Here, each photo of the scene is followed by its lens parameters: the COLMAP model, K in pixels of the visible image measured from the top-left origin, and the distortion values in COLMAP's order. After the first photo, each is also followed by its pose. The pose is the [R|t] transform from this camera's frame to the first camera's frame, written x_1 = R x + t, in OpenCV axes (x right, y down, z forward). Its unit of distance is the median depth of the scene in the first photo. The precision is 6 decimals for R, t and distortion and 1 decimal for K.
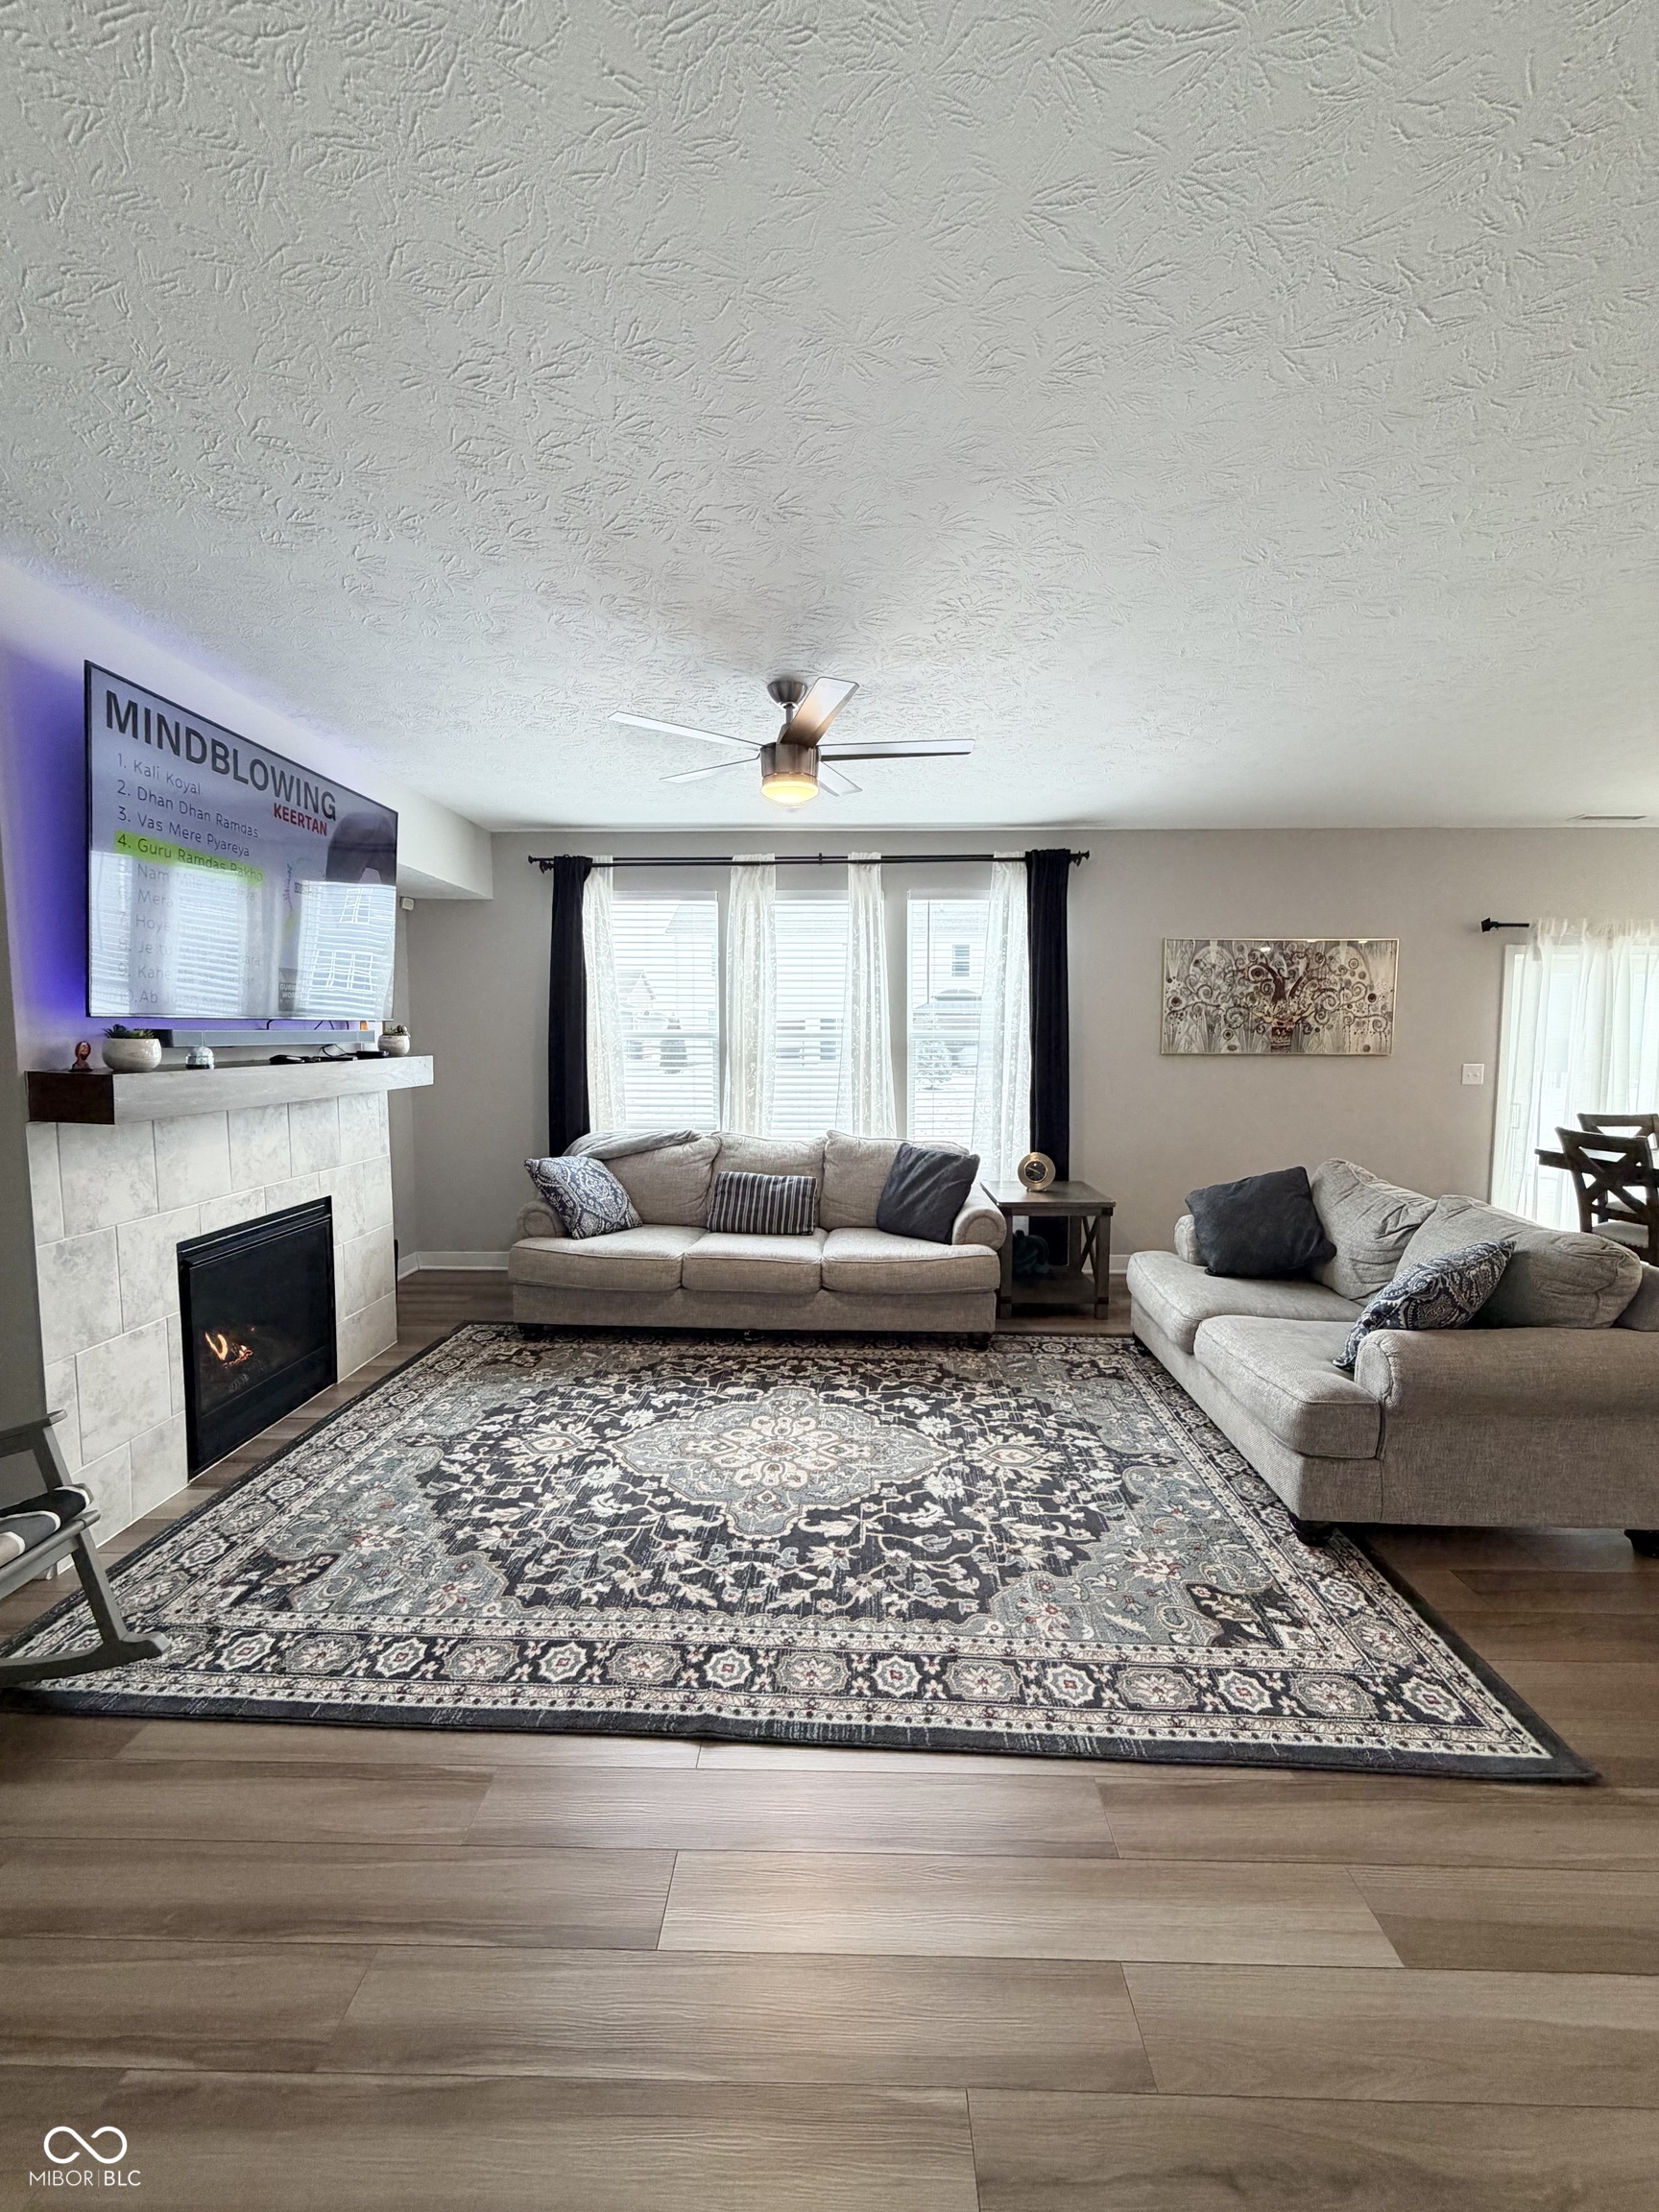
lens RADIAL K [[880.3, 0, 829.2], [0, 880.3, 1098.7], [0, 0, 1]] dist [0.000462, 0.000057]
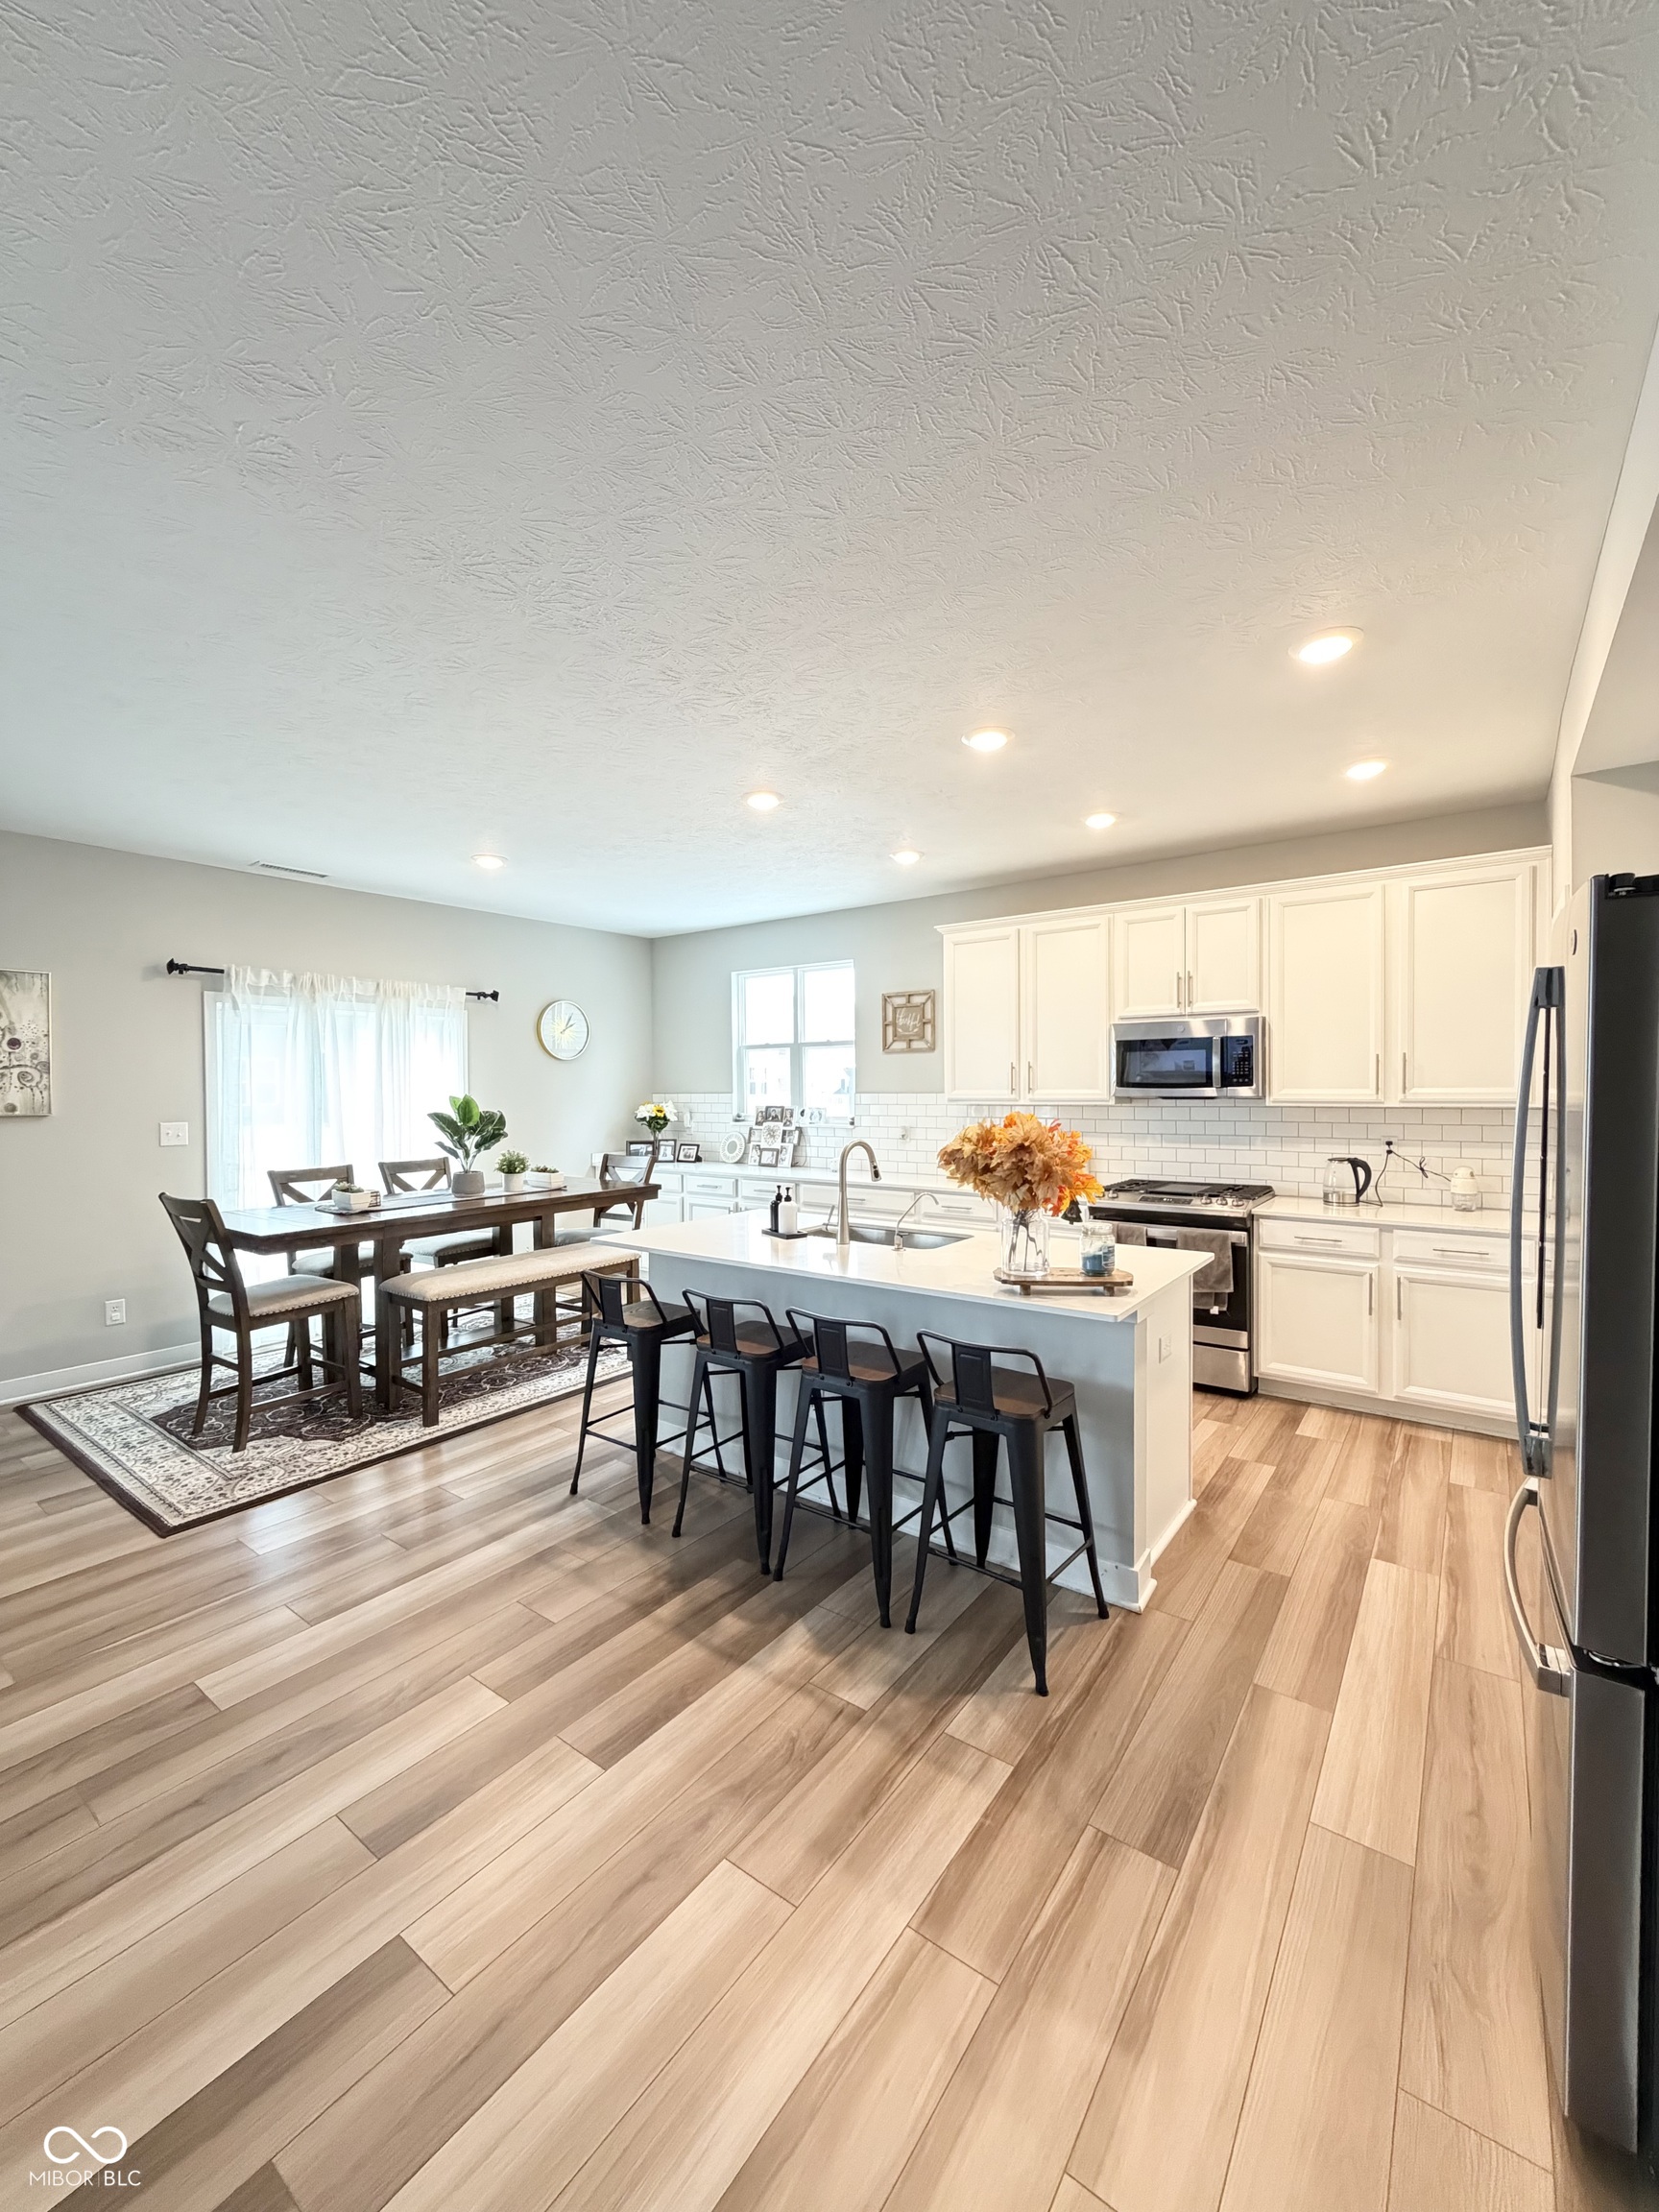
lens RADIAL K [[880.3, 0, 831.8], [0, 880.3, 1097.4], [0, 0, 1]] dist [0.000462, 0.000057]
pose [[0.574915, -0.016541, 0.818046, 0.617380], [0.069072, 0.997208, -0.028380, 0.009752], [-0.815292, 0.072820, 0.574453, -0.072922]]
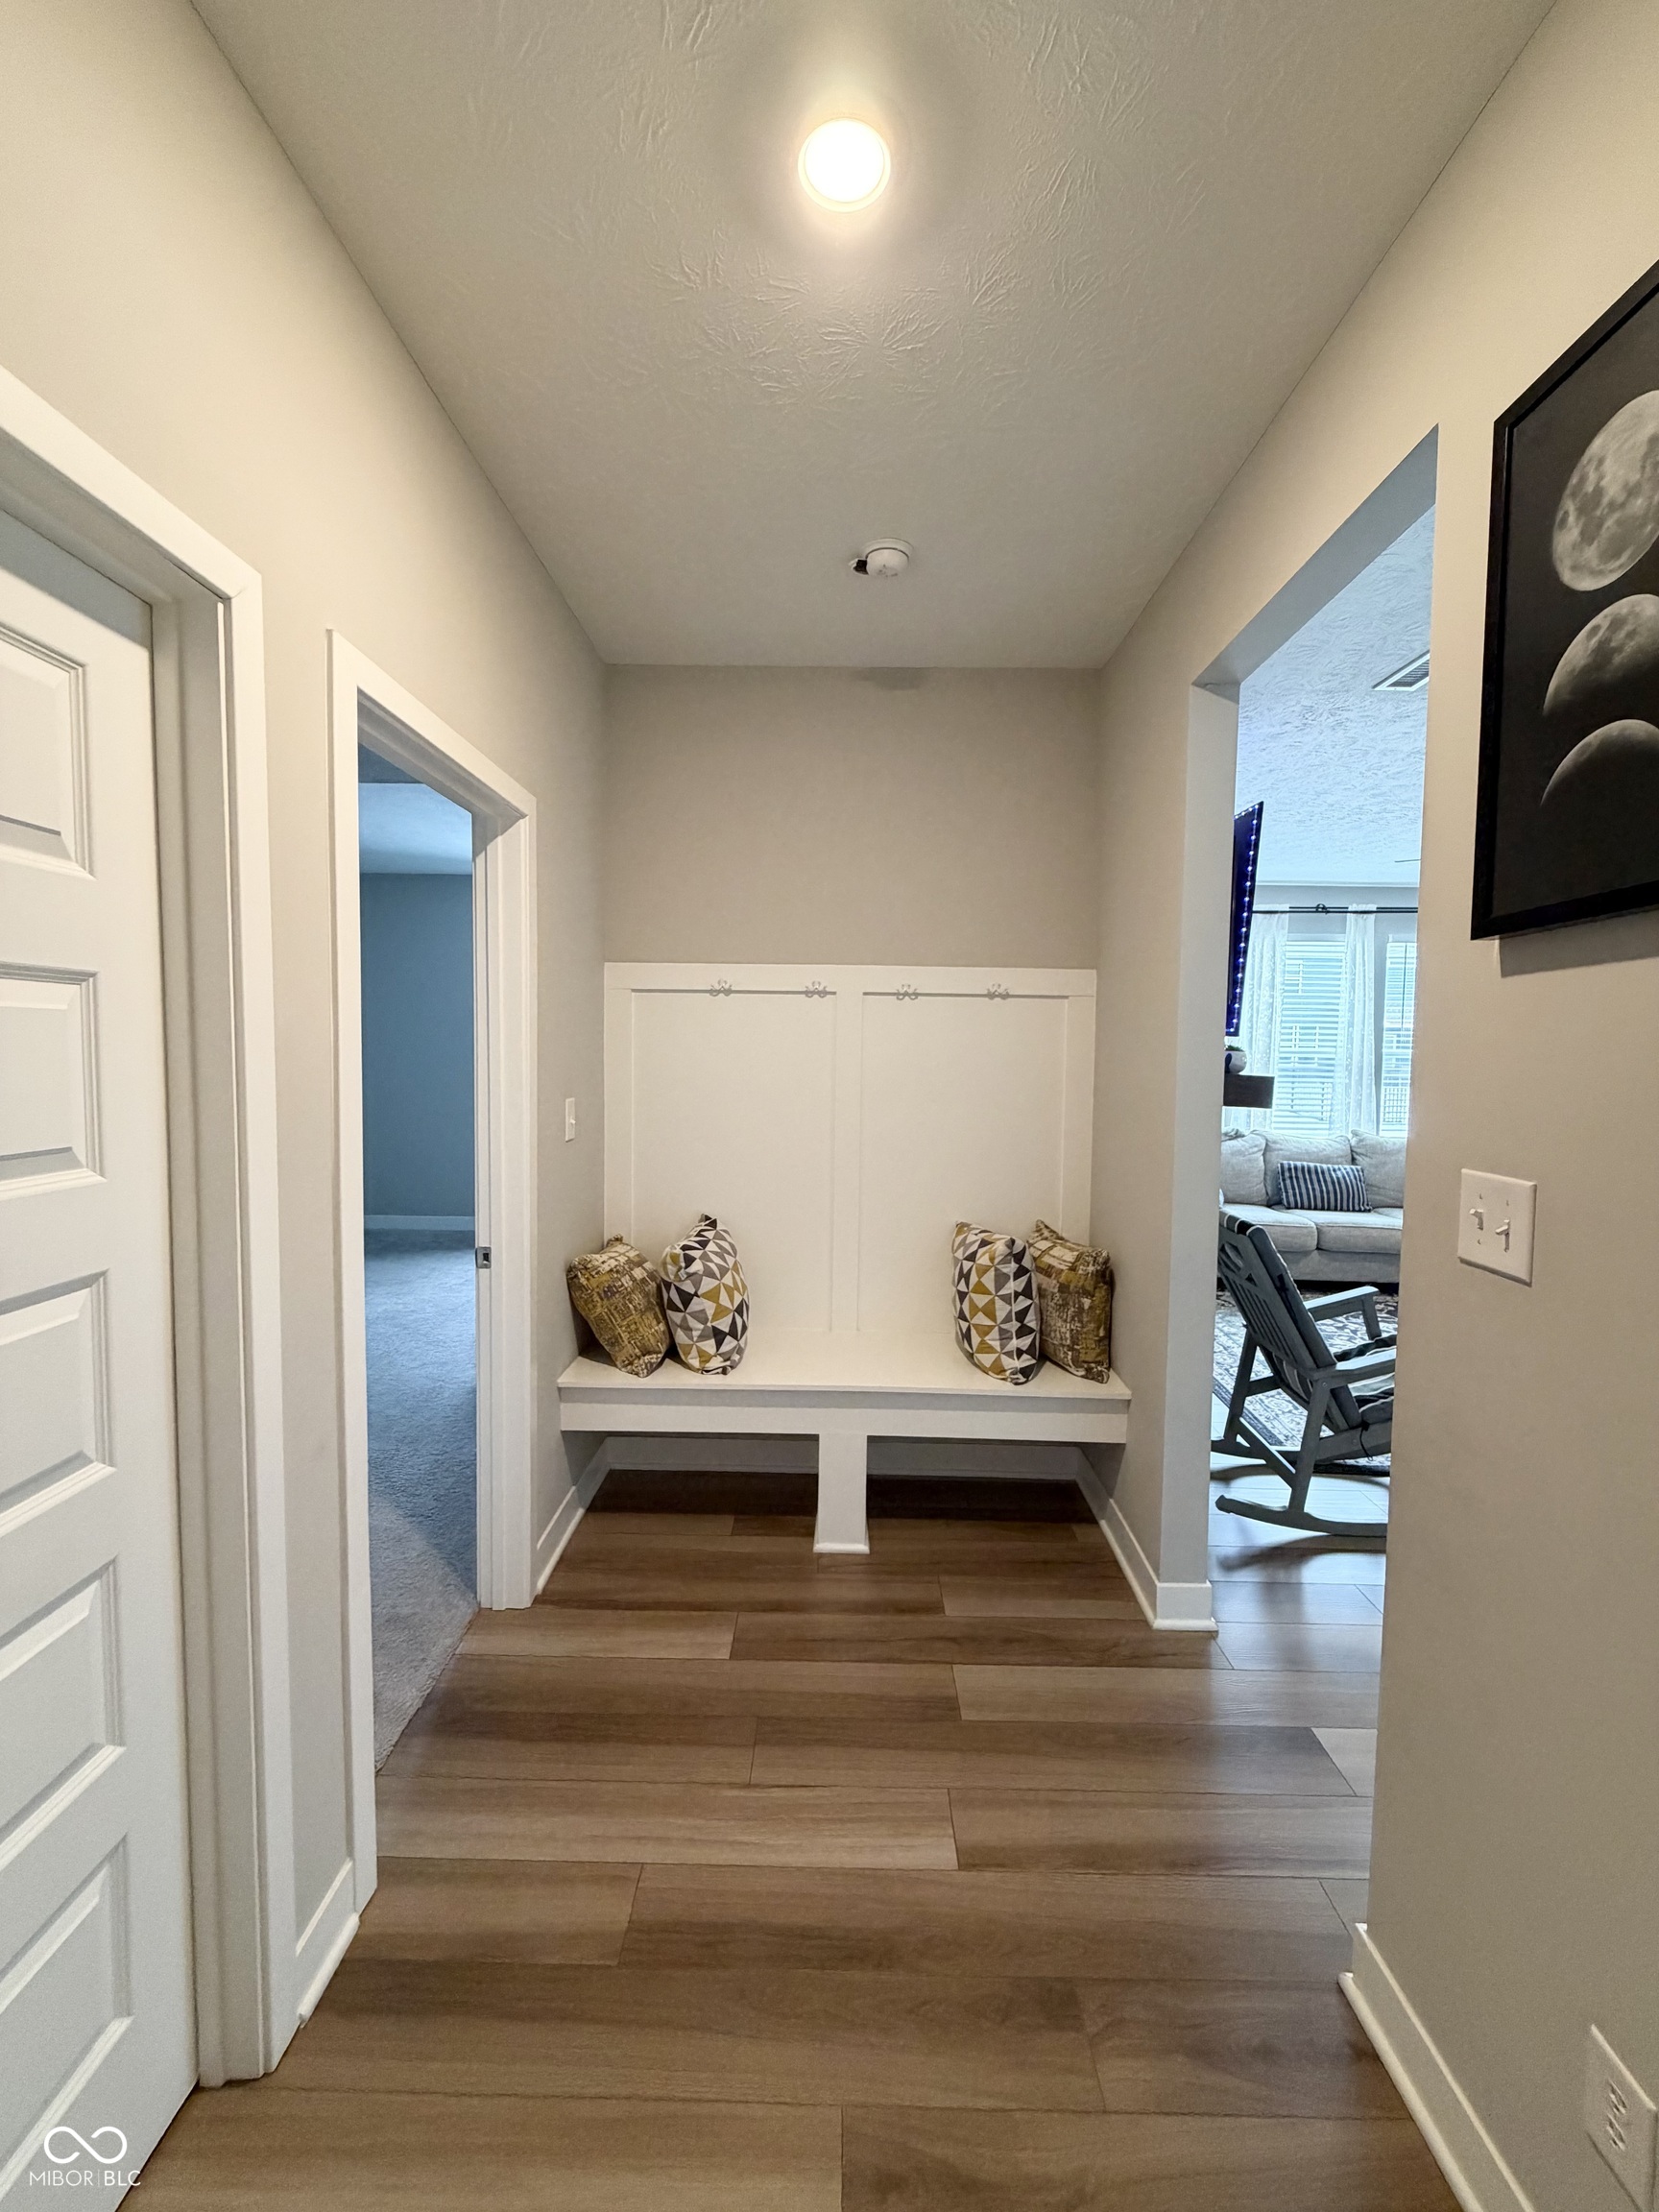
lens RADIAL K [[880.3, 0, 829.9], [0, 880.3, 1099.0], [0, 0, 1]] dist [0.000462, 0.000057]
pose [[0.999944, 0.006406, 0.008420, -1.109382], [-0.006258, 0.999828, -0.017438, 0.029868], [-0.008531, 0.017385, 0.999812, -0.345085]]
